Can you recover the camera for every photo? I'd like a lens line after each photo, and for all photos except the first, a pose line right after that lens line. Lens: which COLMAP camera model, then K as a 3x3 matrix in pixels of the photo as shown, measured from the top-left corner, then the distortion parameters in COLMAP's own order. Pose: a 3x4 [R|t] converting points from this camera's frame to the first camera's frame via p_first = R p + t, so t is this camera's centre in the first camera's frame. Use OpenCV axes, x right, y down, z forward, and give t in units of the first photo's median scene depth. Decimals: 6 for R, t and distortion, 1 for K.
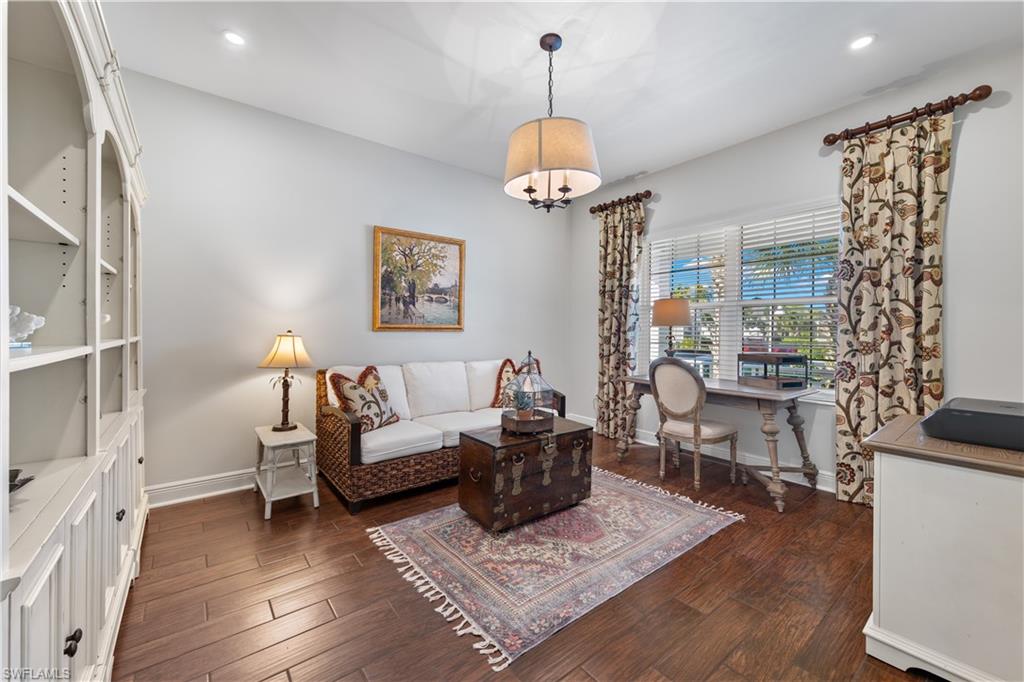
lens RADIAL K [[410.3, 0, 514.6], [0, 410.3, 338.3], [0, 0, 1]] dist [0.010429, 0.000210]
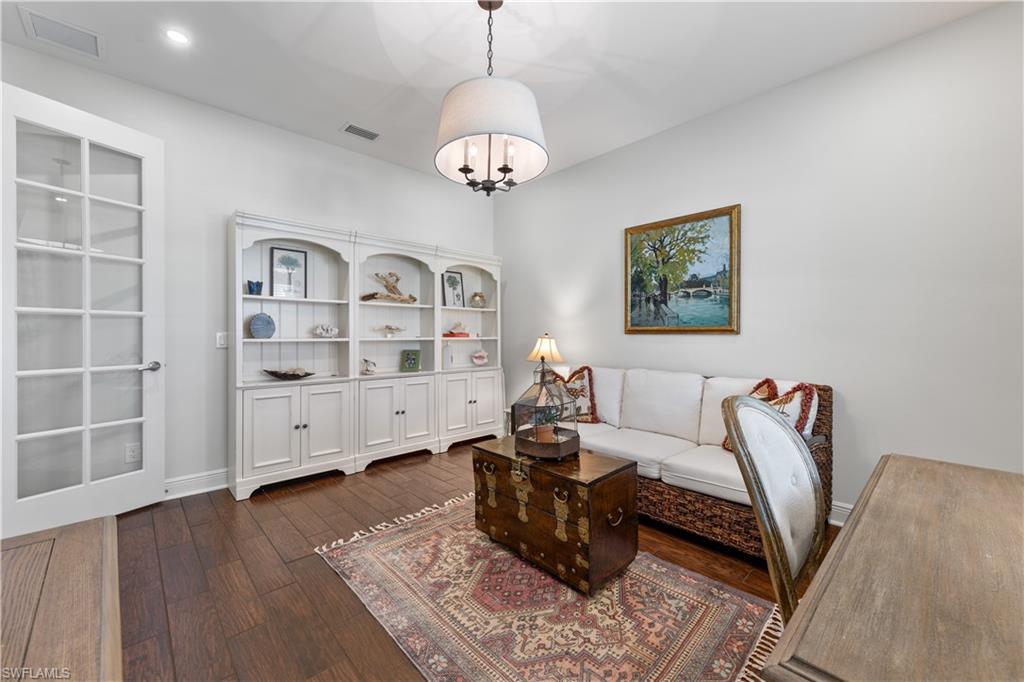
lens RADIAL K [[410.3, 0, 514.6], [0, 410.3, 338.3], [0, 0, 1]] dist [0.010429, 0.000210]
pose [[0.078797, 0.005341, -0.996876, 0.667912], [-0.021673, 0.999758, 0.003643, -0.005039], [0.996655, 0.021318, 0.078894, 0.688224]]
